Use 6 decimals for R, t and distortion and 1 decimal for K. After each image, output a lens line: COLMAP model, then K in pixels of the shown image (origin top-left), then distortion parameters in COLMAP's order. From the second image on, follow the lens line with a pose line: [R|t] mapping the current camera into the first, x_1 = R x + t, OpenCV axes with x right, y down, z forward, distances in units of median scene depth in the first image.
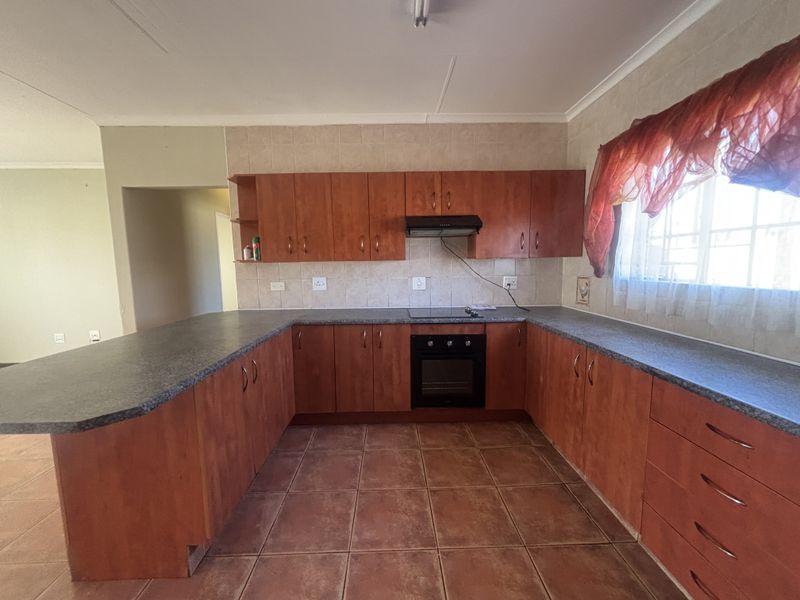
lens RADIAL K [[323.2, 0, 400.0], [0, 323.2, 300.0], [0, 0, 1]] dist [0.001717, 0.000483]
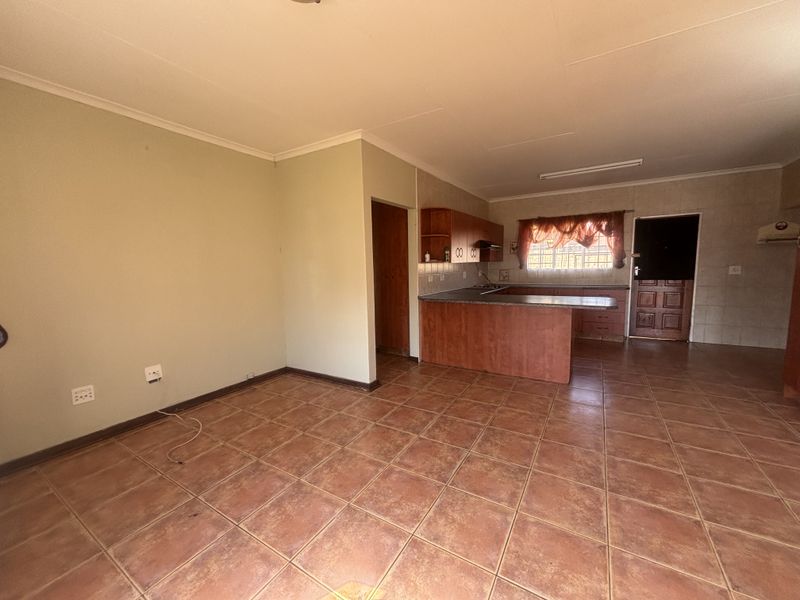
lens RADIAL K [[323.2, 0, 400.0], [0, 323.2, 300.0], [0, 0, 1]] dist [0.001717, 0.000483]
pose [[0.545149, -0.090023, 0.833491, -1.967438], [0.106460, 0.993603, 0.037686, -0.018203], [-0.831552, 0.068189, 0.551246, 0.337839]]
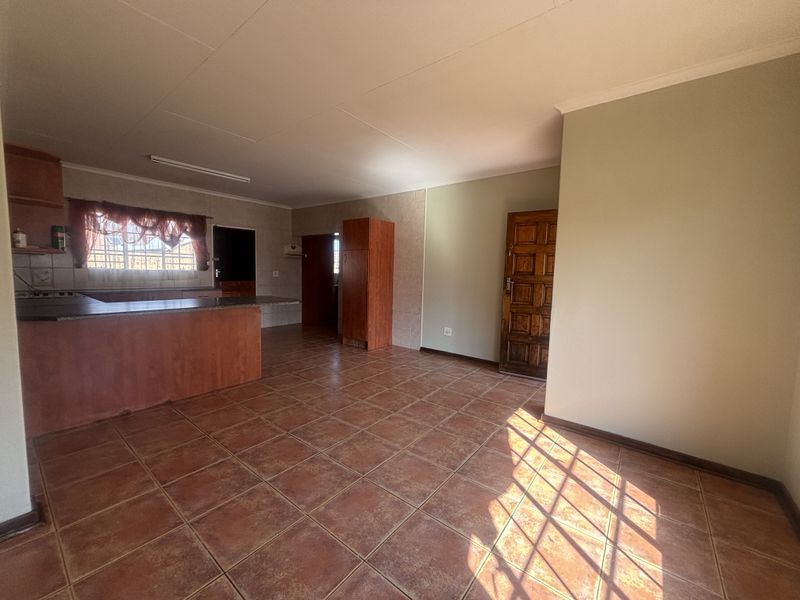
lens RADIAL K [[323.2, 0, 400.0], [0, 323.2, 300.0], [0, 0, 1]] dist [0.001717, 0.000483]
pose [[-0.771245, -0.063645, 0.633348, -1.848651], [0.056406, 0.984241, 0.167594, -0.088328], [-0.634034, 0.164981, -0.755501, 1.146218]]
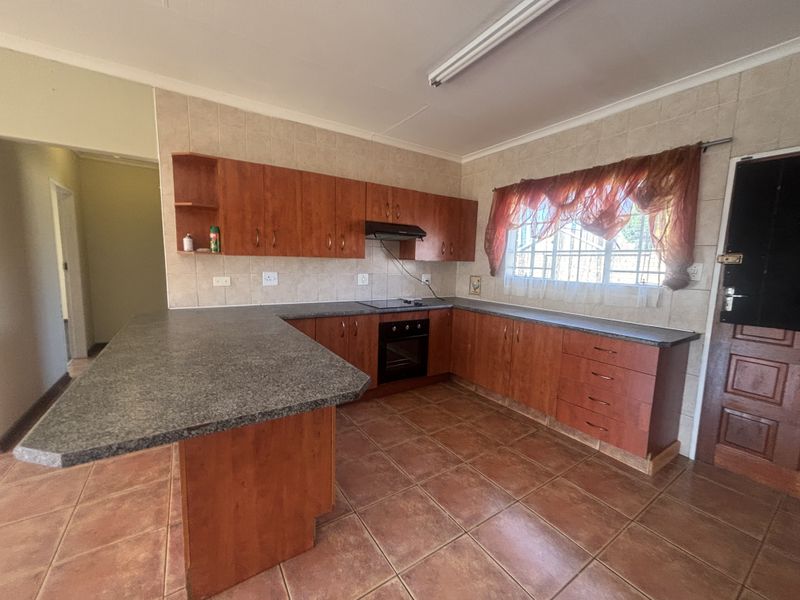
lens RADIAL K [[323.2, 0, 400.0], [0, 323.2, 300.0], [0, 0, 1]] dist [0.001717, 0.000483]
pose [[0.846207, -0.026709, 0.532185, -0.500177], [0.021617, 0.999642, 0.015797, 0.007546], [-0.532416, -0.001863, 0.846481, -0.037247]]
